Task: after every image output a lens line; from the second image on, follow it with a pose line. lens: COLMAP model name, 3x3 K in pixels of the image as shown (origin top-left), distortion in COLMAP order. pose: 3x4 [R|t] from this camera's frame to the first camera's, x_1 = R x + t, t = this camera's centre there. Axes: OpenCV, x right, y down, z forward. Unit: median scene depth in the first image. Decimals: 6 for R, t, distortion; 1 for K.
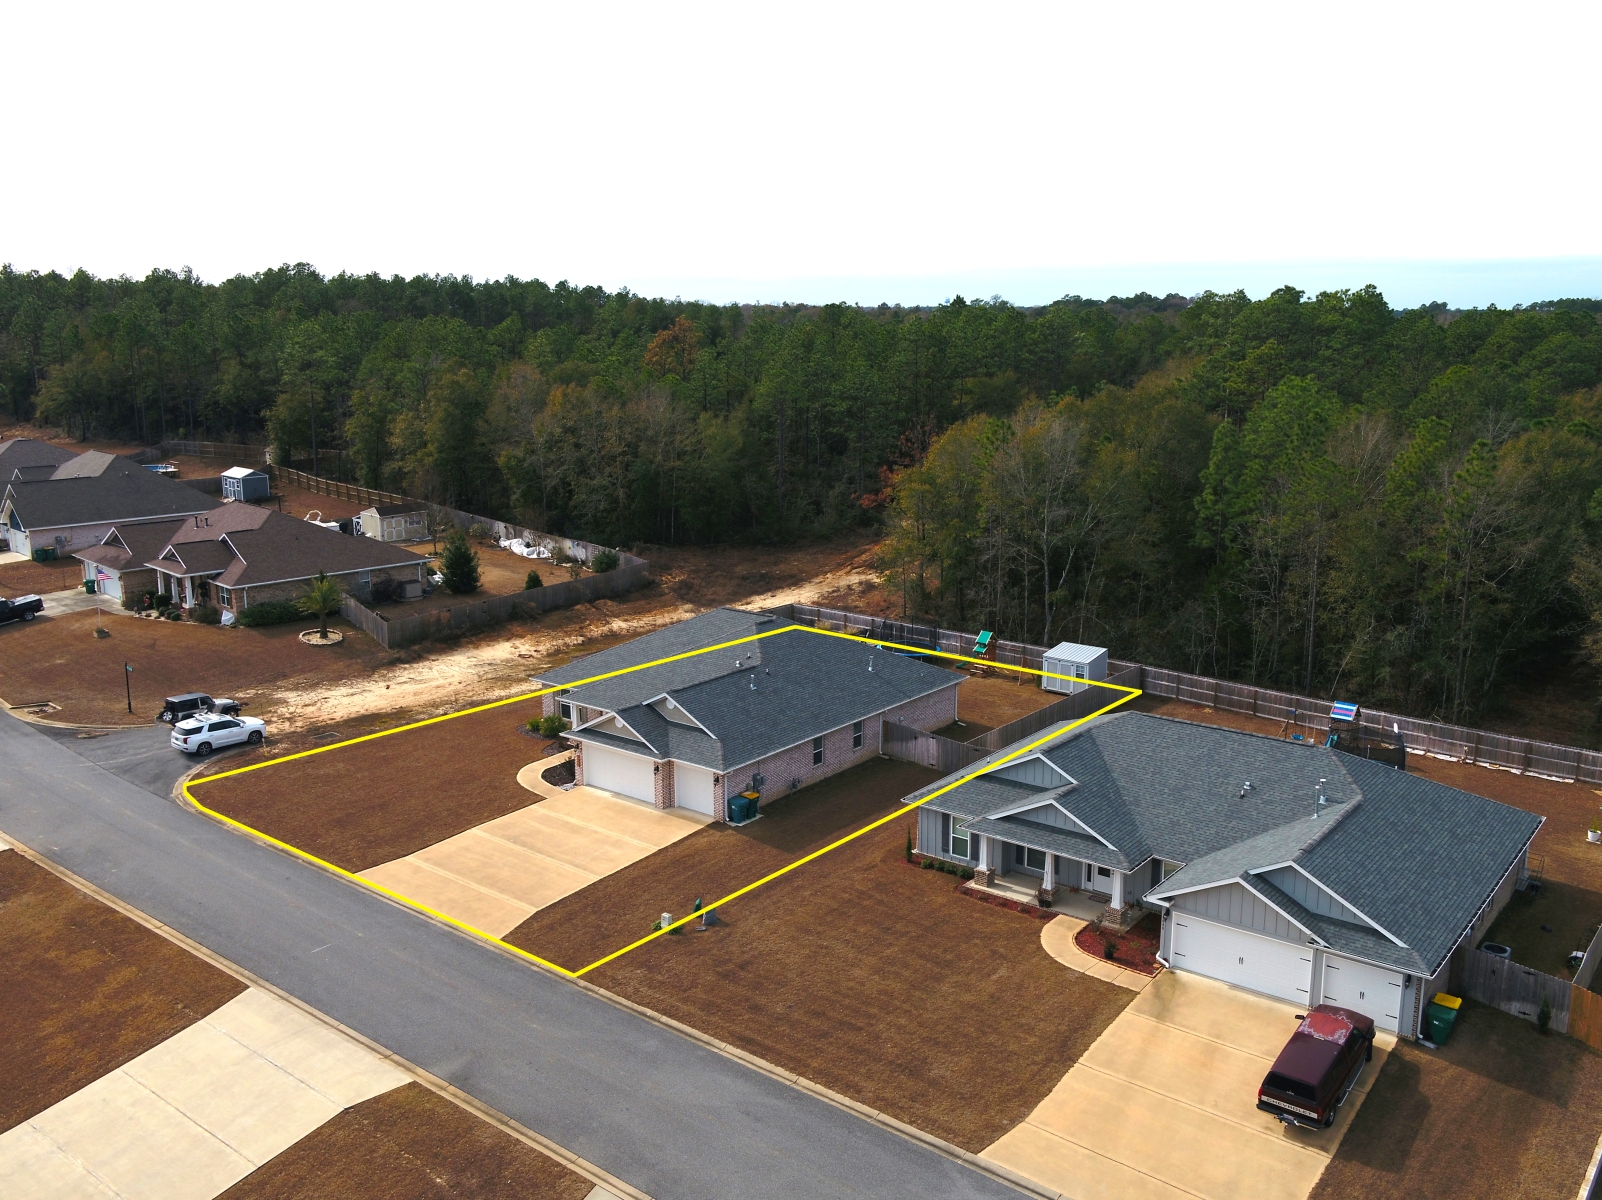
lens RADIAL K [[1377.1, 0, 801.0], [0, 1377.1, 600.0], [0, 0, 1]] dist [0.002462, -0.005324]
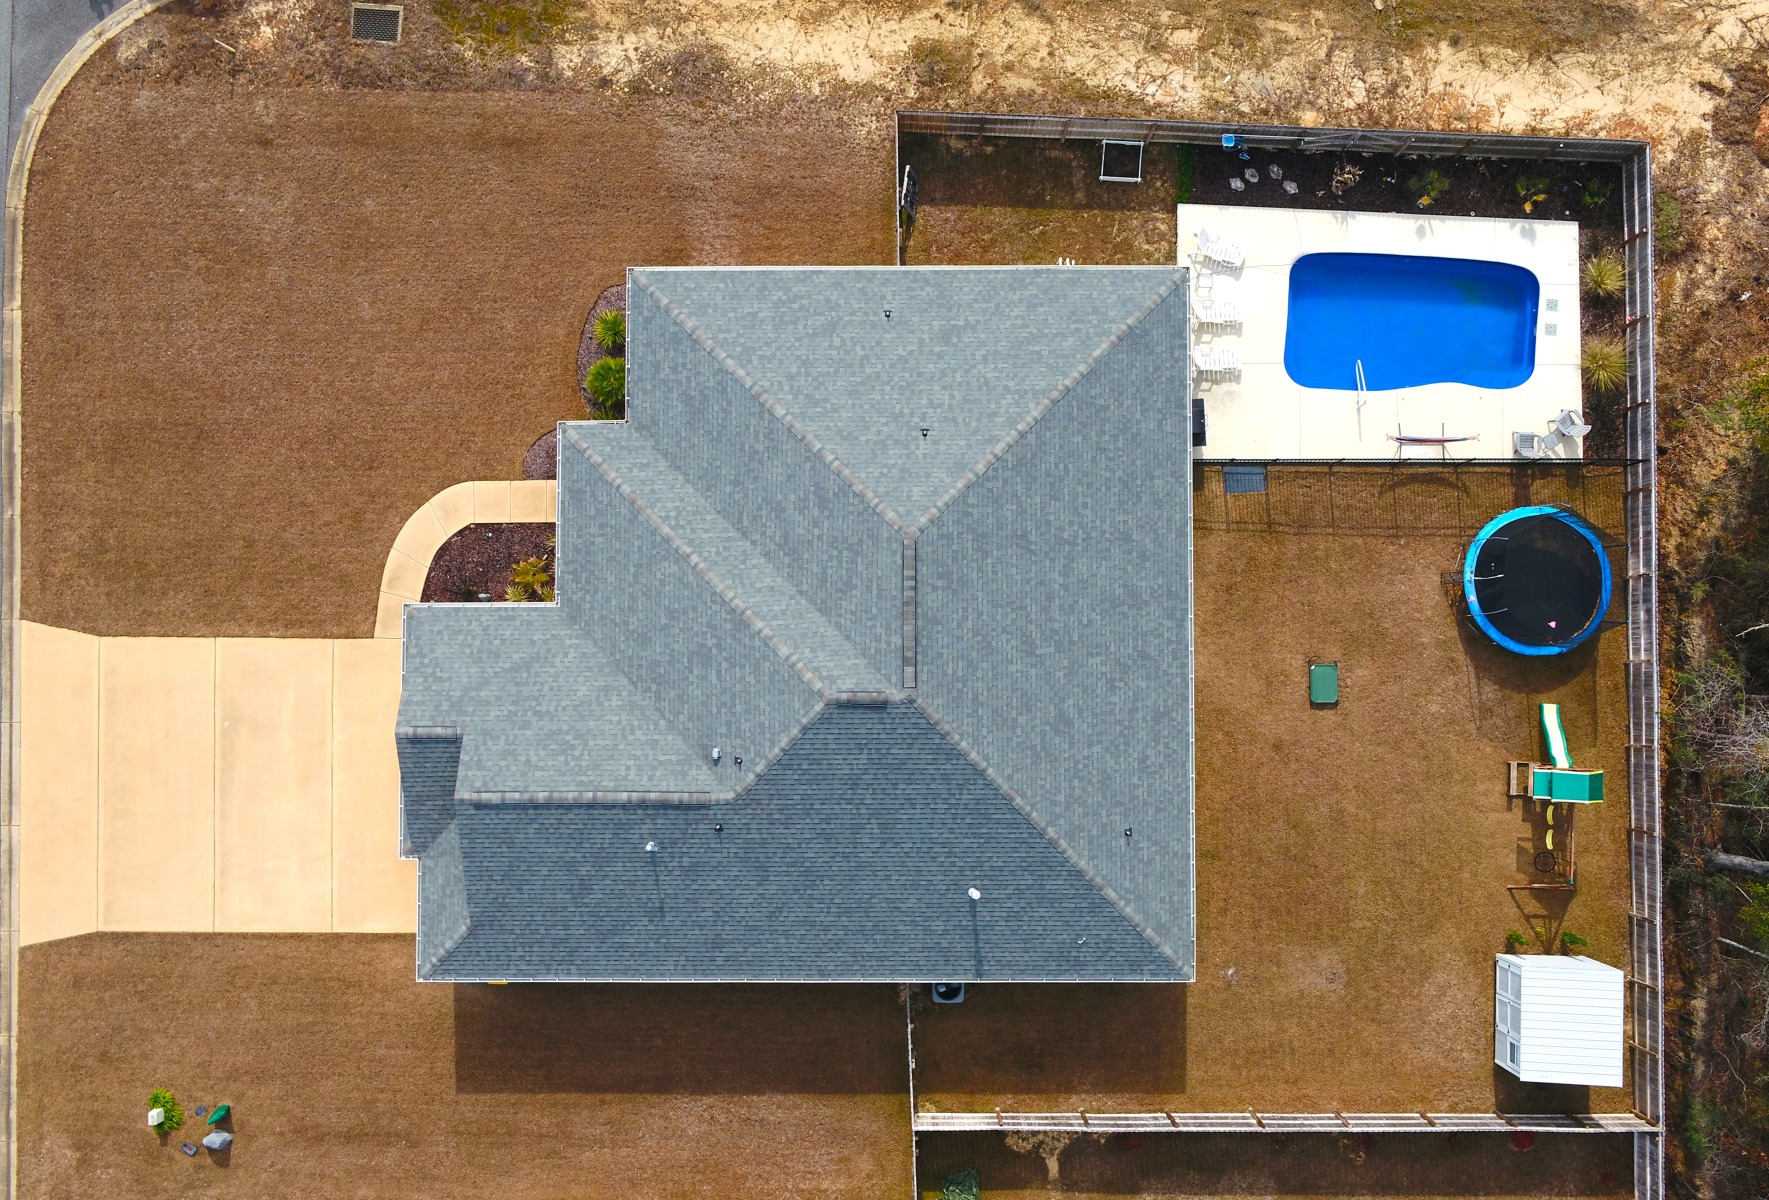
lens RADIAL K [[1611.3, 0, 885.2], [0, 1611.3, 625.1], [0, 0, 1]] dist [0.000416, 0.005315]
pose [[0.617814, 0.785669, -0.032080, -0.025171], [-0.154684, 0.161434, 0.974686, -0.538025], [0.770959, -0.597212, 0.221267, 0.945157]]
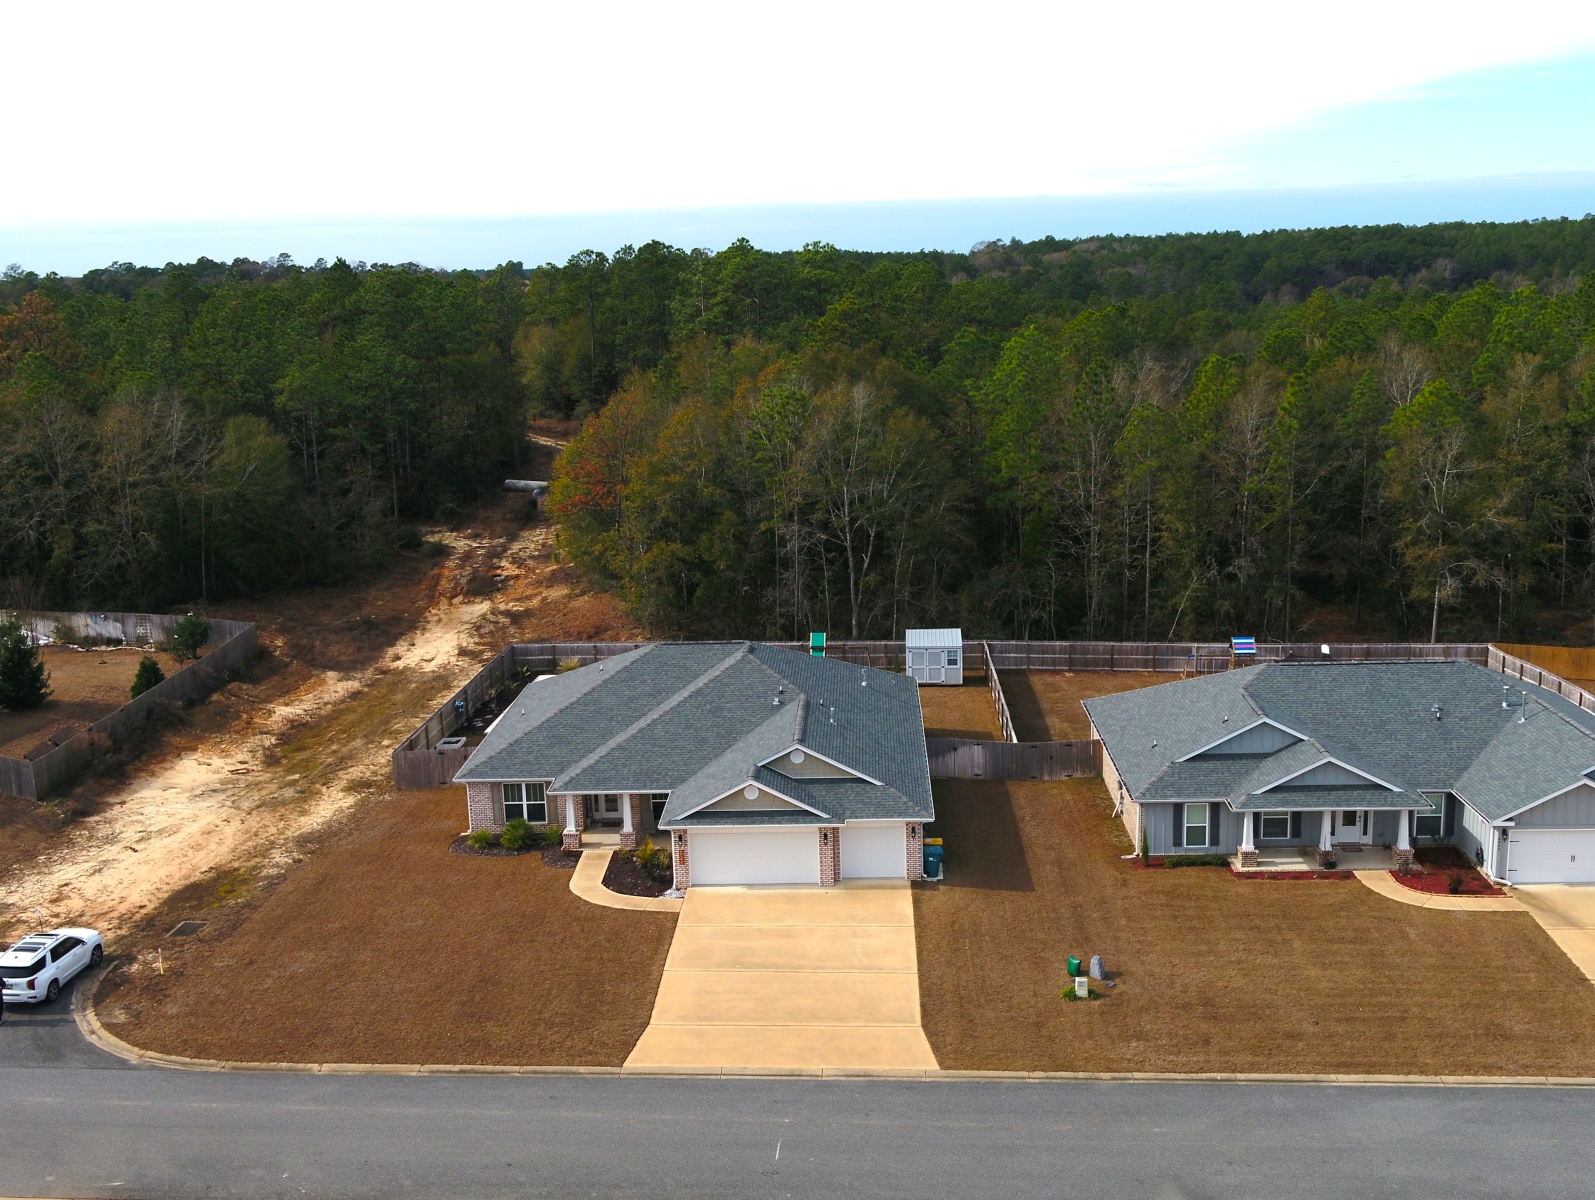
lens RADIAL K [[1620.9, 0, 797.5], [0, 1620.9, 600.0], [0, 0, 1]] dist [-0.002739, 0.006229]
pose [[0.810645, -0.140280, 0.568486, -0.570146], [0.146244, 0.988615, 0.035411, -0.044906], [-0.566981, 0.054431, 0.821931, 0.202982]]
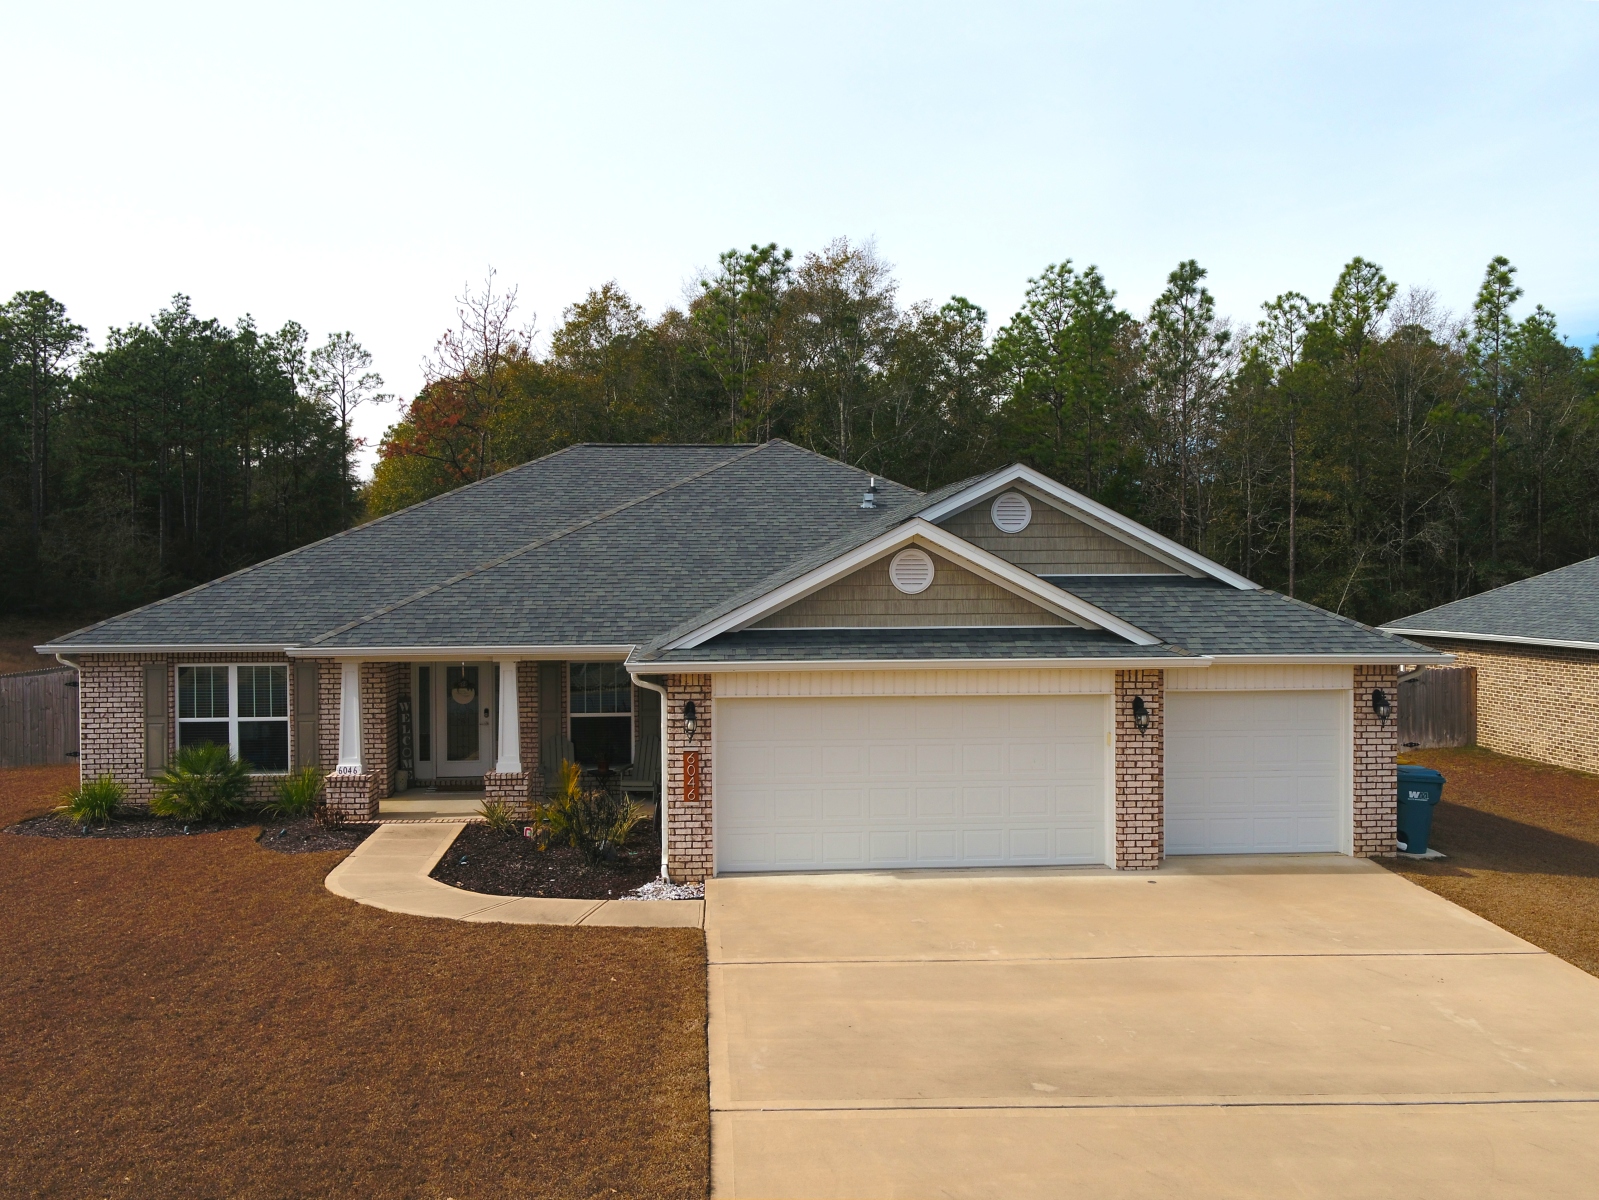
lens RADIAL K [[1413.5, 0, 791.0], [0, 1413.5, 598.4], [0, 0, 1]] dist [-0.001552, -0.004257]
pose [[0.736258, -0.011075, 0.676611, -0.300407], [0.140441, 0.980597, -0.136772, 0.115968], [-0.661968, 0.195723, 0.723527, 0.759254]]
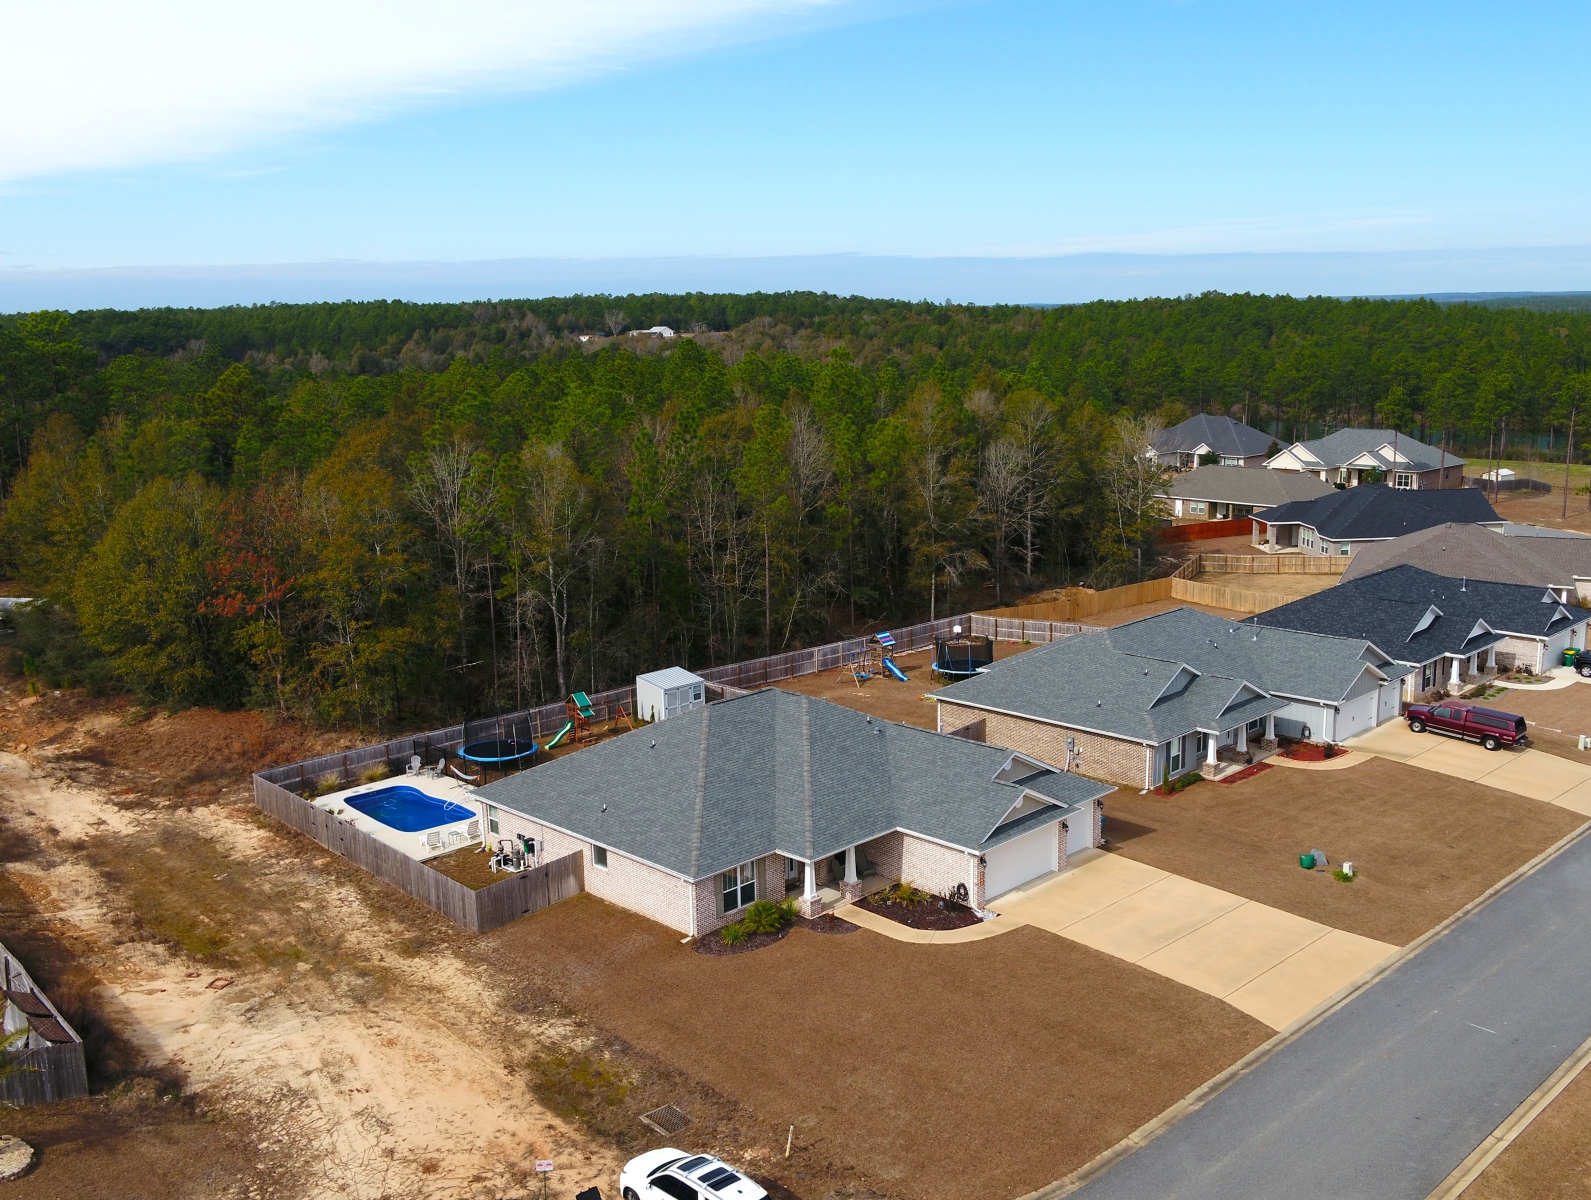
lens RADIAL K [[1483.9, 0, 764.5], [0, 1483.9, 604.7], [0, 0, 1]] dist [0.005914, -0.015178]
pose [[0.139323, -0.194558, 0.970946, -0.930947], [0.228525, 0.960359, 0.159645, -0.190841], [-0.963517, 0.199643, 0.178261, 0.886601]]
